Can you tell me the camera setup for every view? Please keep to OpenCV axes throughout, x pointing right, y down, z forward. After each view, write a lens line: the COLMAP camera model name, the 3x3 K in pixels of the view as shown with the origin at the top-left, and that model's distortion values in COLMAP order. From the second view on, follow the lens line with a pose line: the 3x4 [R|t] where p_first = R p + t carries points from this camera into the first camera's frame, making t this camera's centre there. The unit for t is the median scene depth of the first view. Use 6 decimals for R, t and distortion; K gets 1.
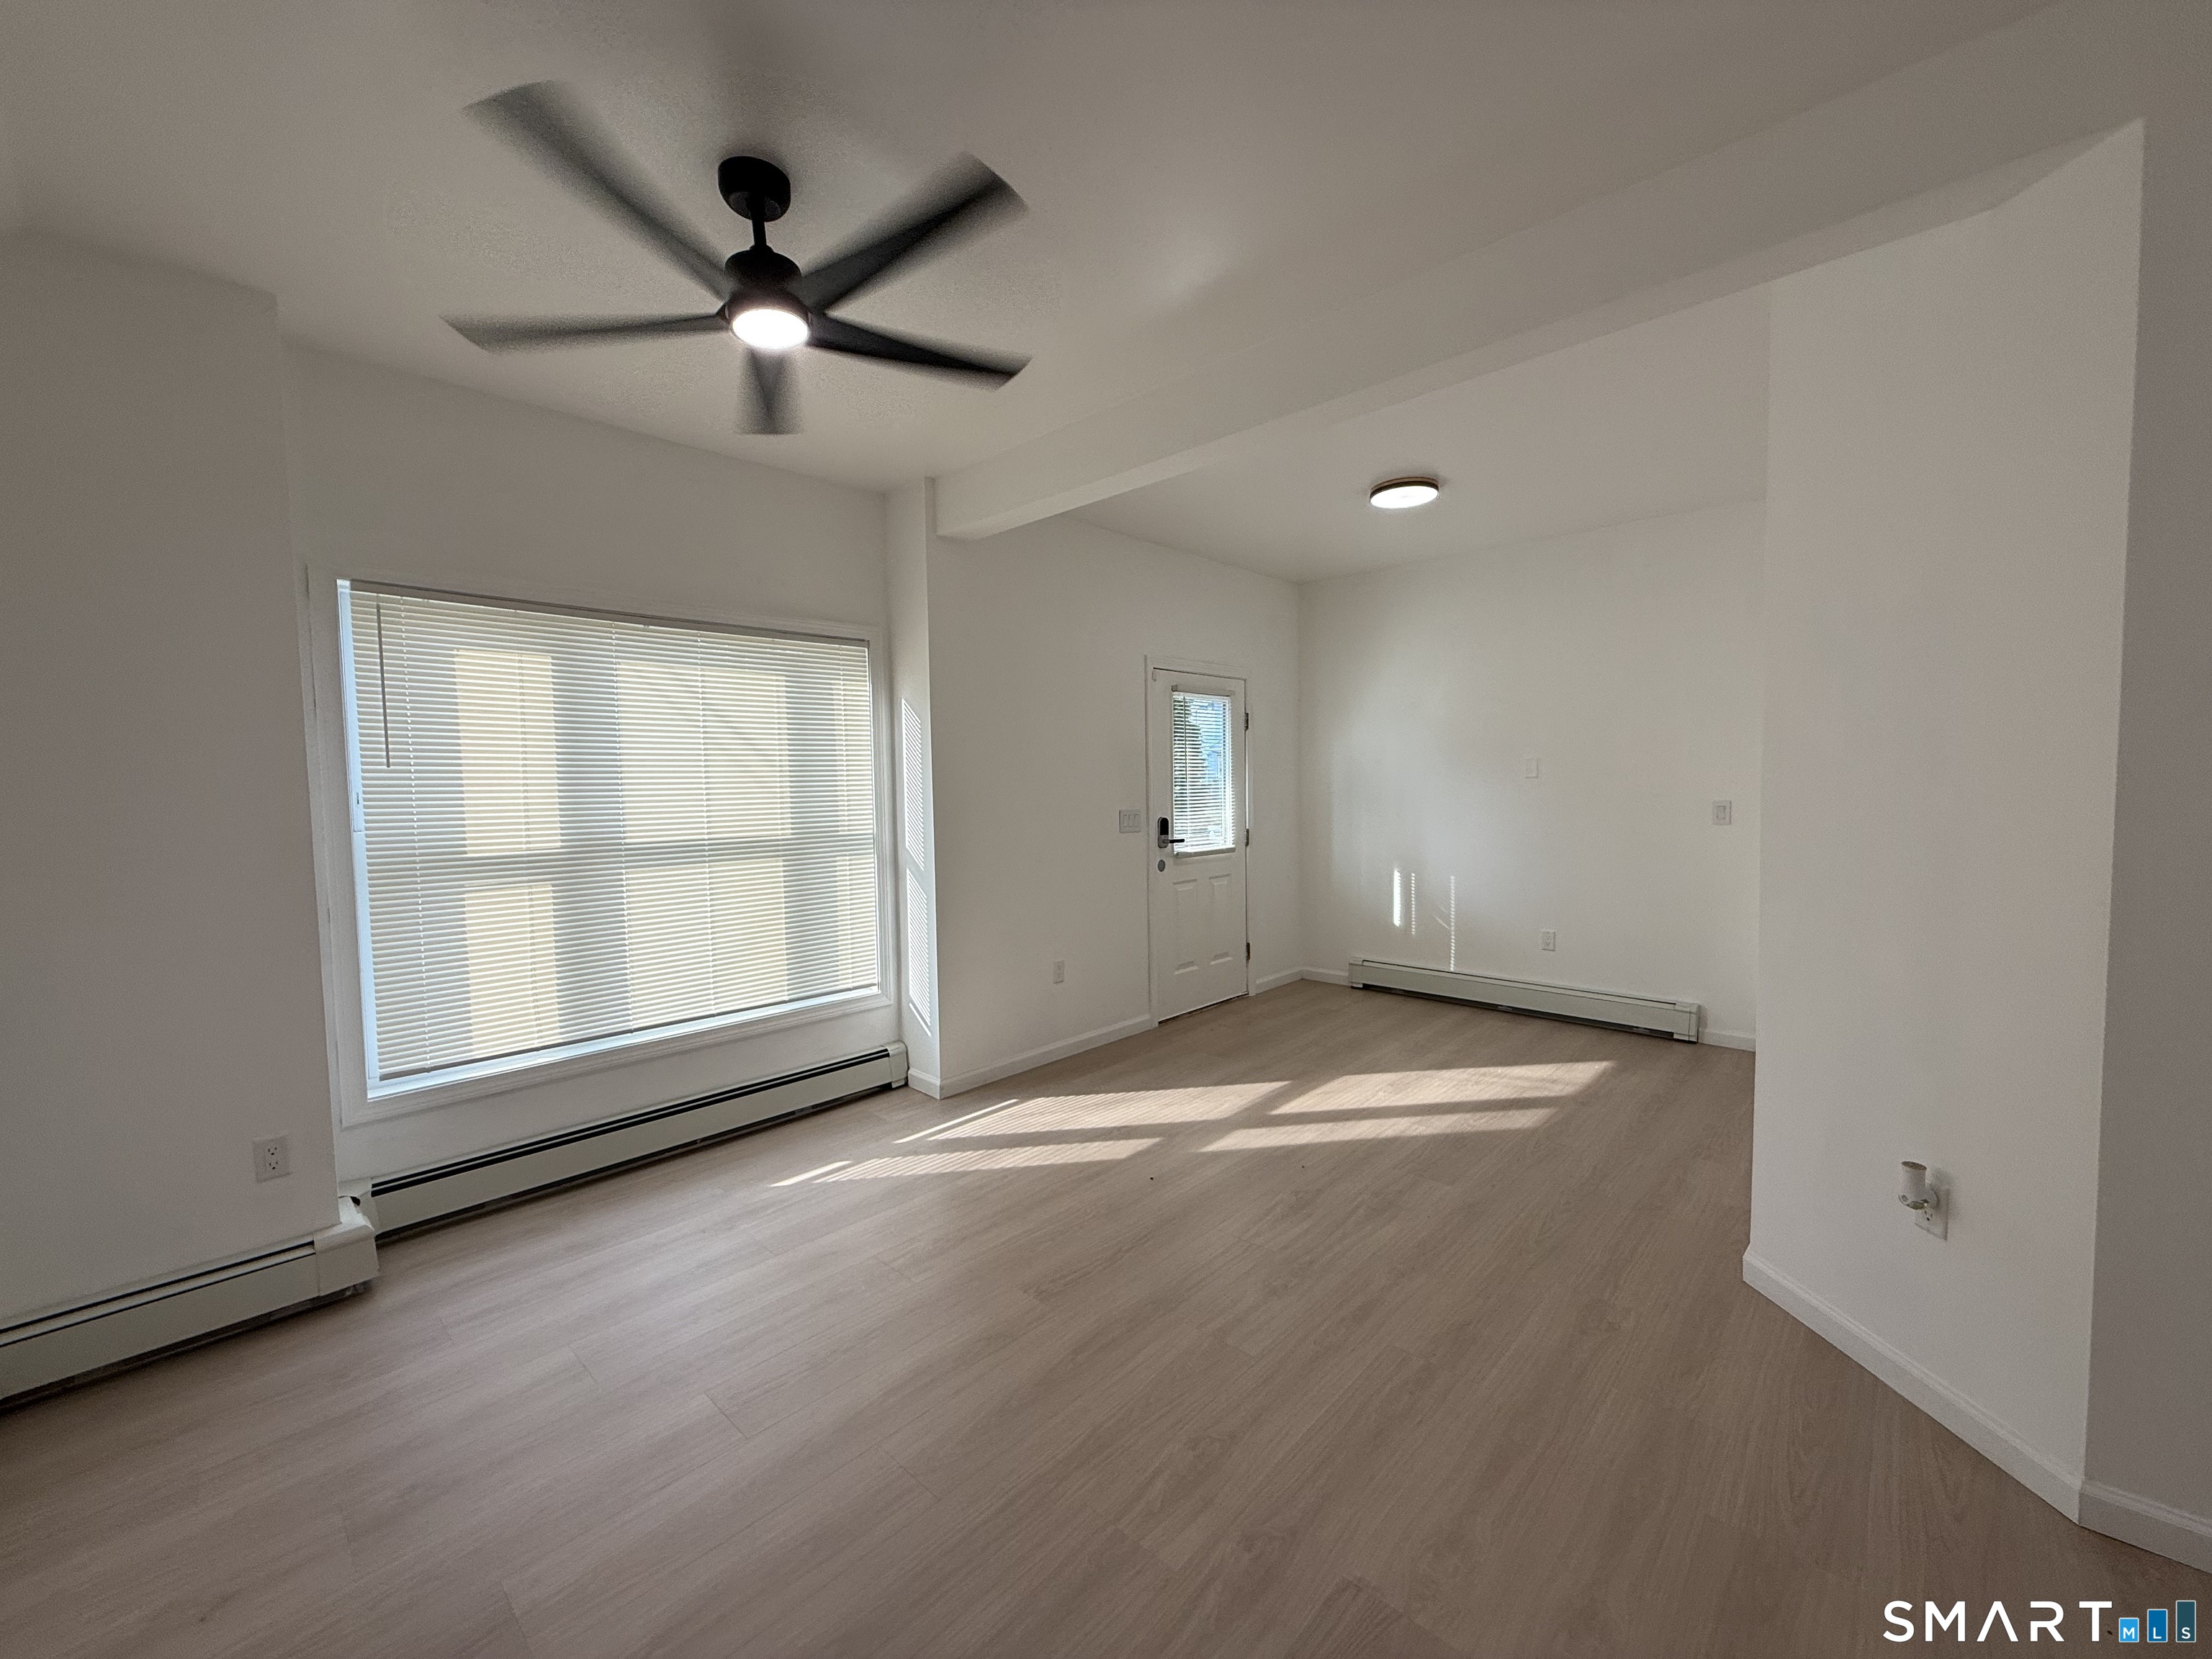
lens RADIAL K [[878.1, 0, 1100.1], [0, 878.1, 830.7], [0, 0, 1]] dist [-0.000003, 0.000005]
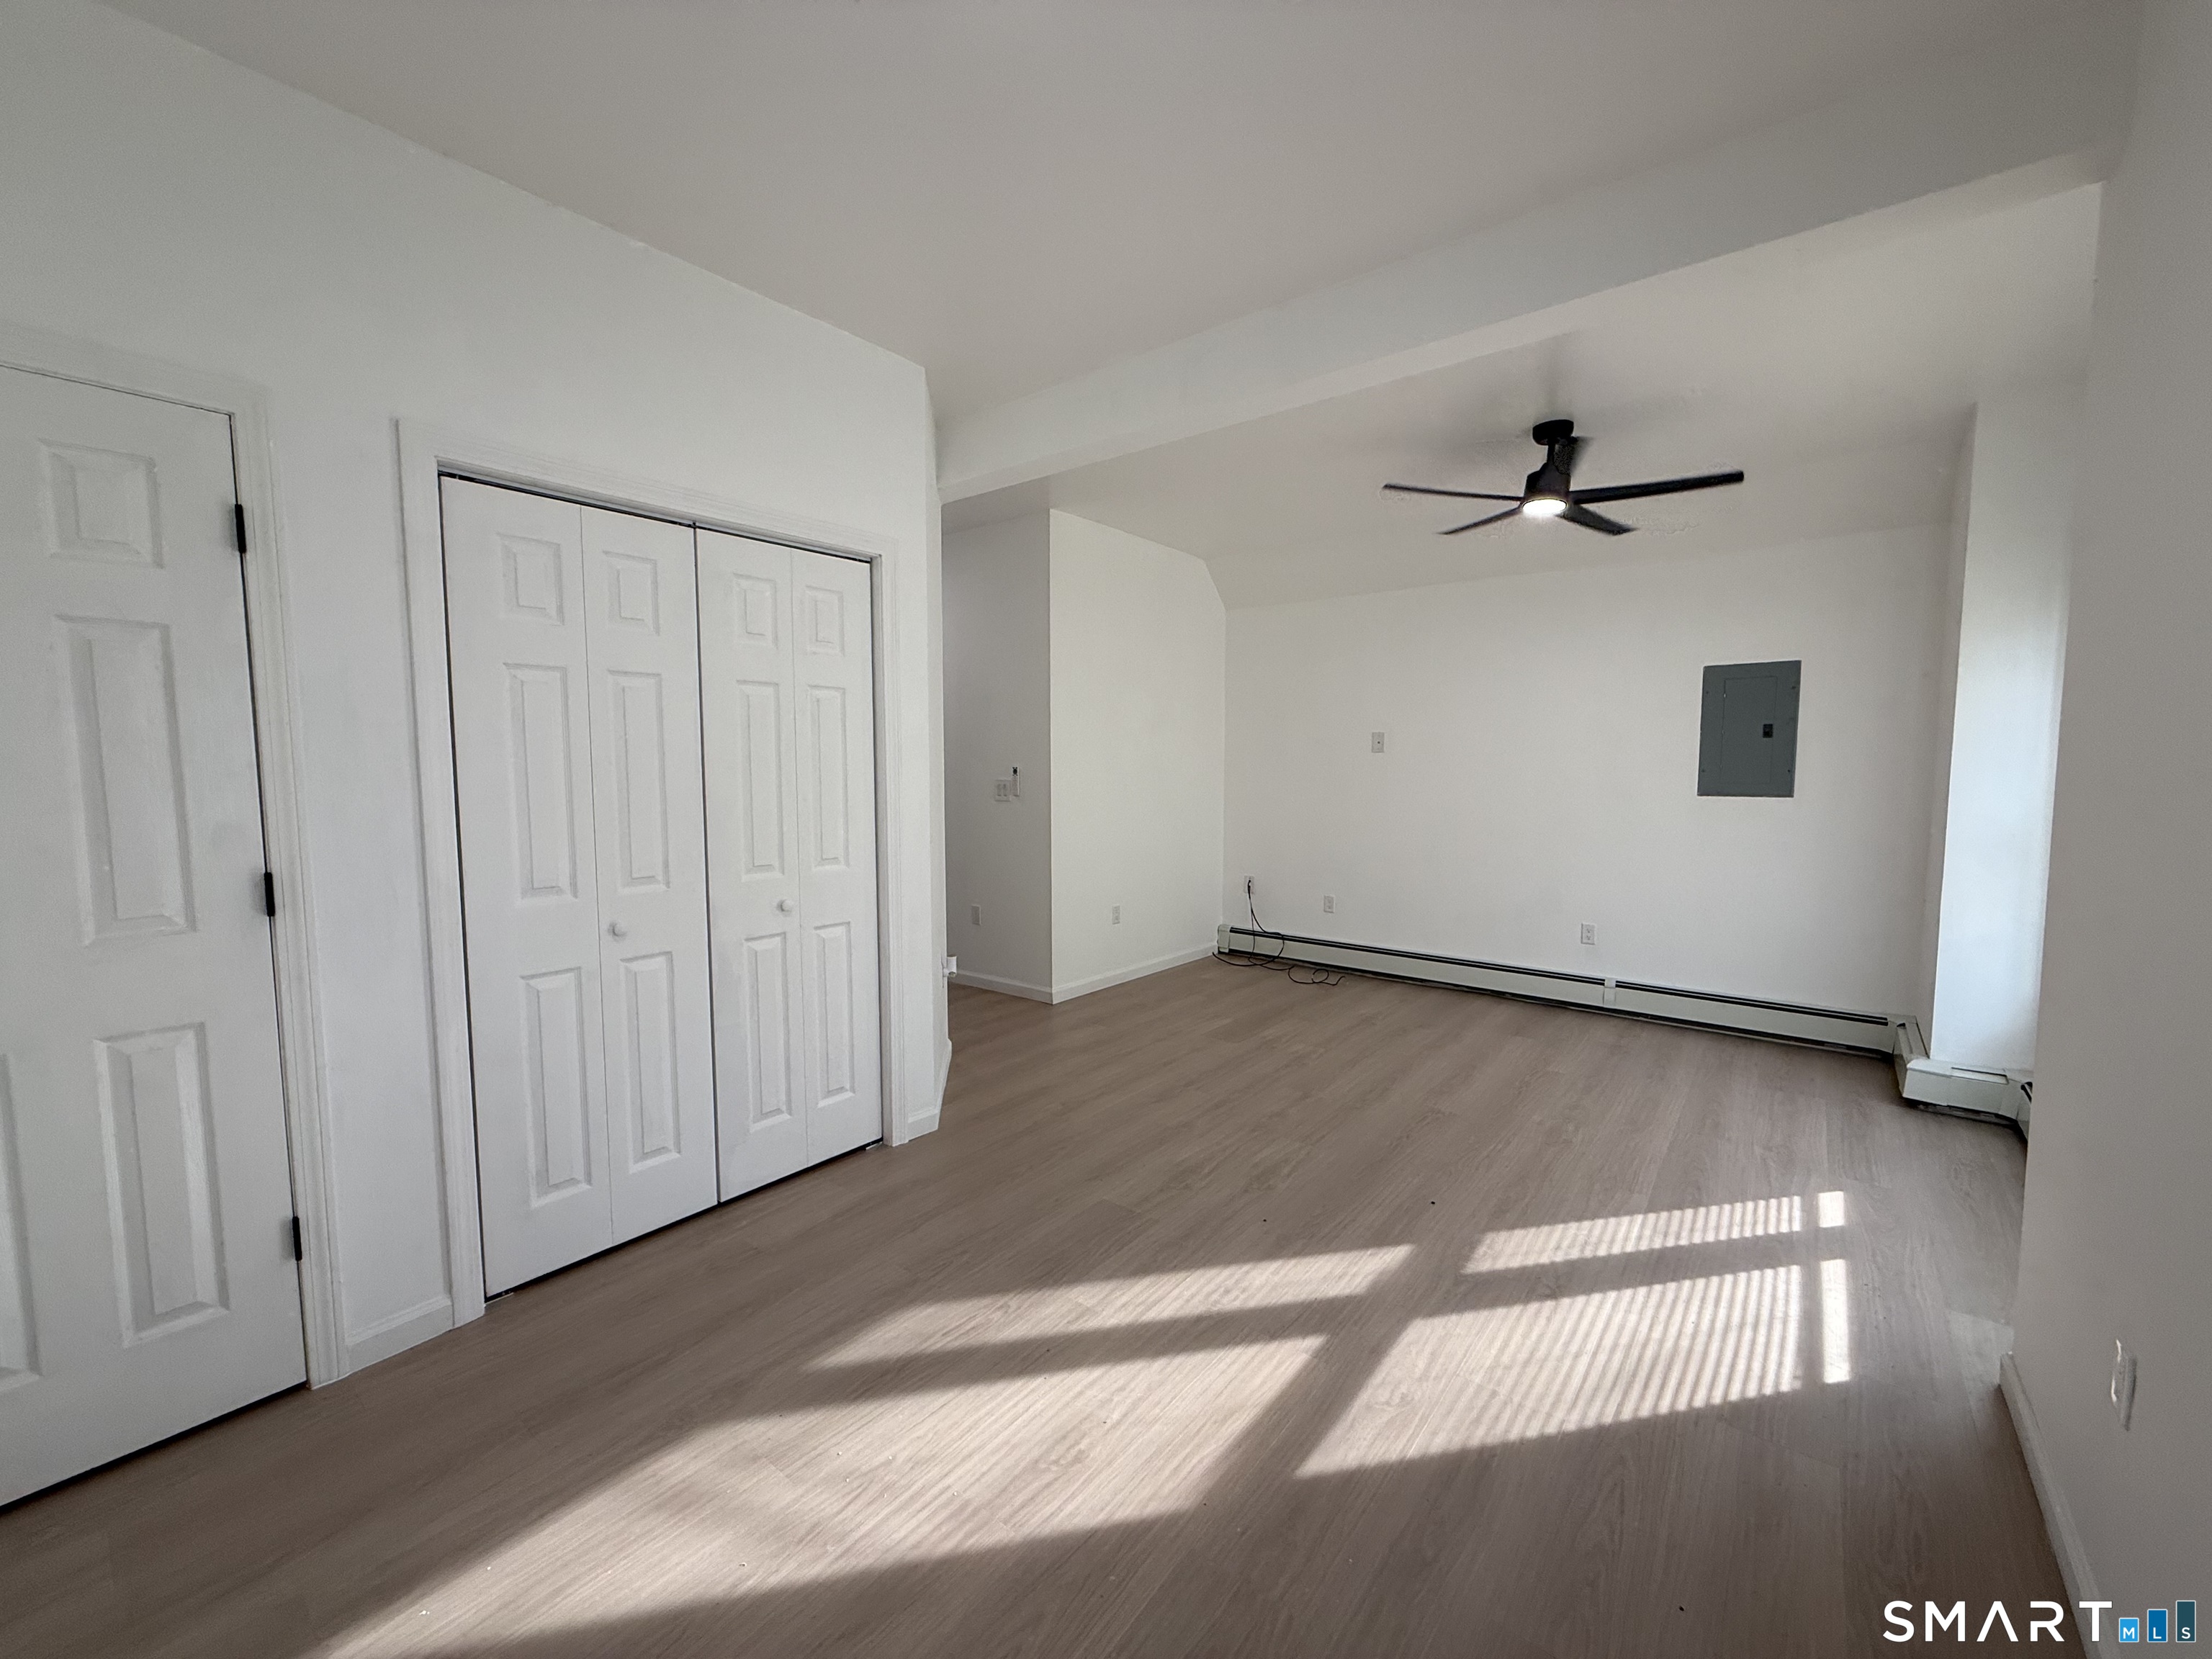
lens RADIAL K [[878.1, 0, 1100.1], [0, 878.1, 830.7], [0, 0, 1]] dist [-0.000003, 0.000005]
pose [[-0.997228, 0.016656, -0.072522, 0.395952], [0.006361, 0.990141, 0.139930, -0.087464], [0.074138, 0.139081, -0.987502, 1.581273]]
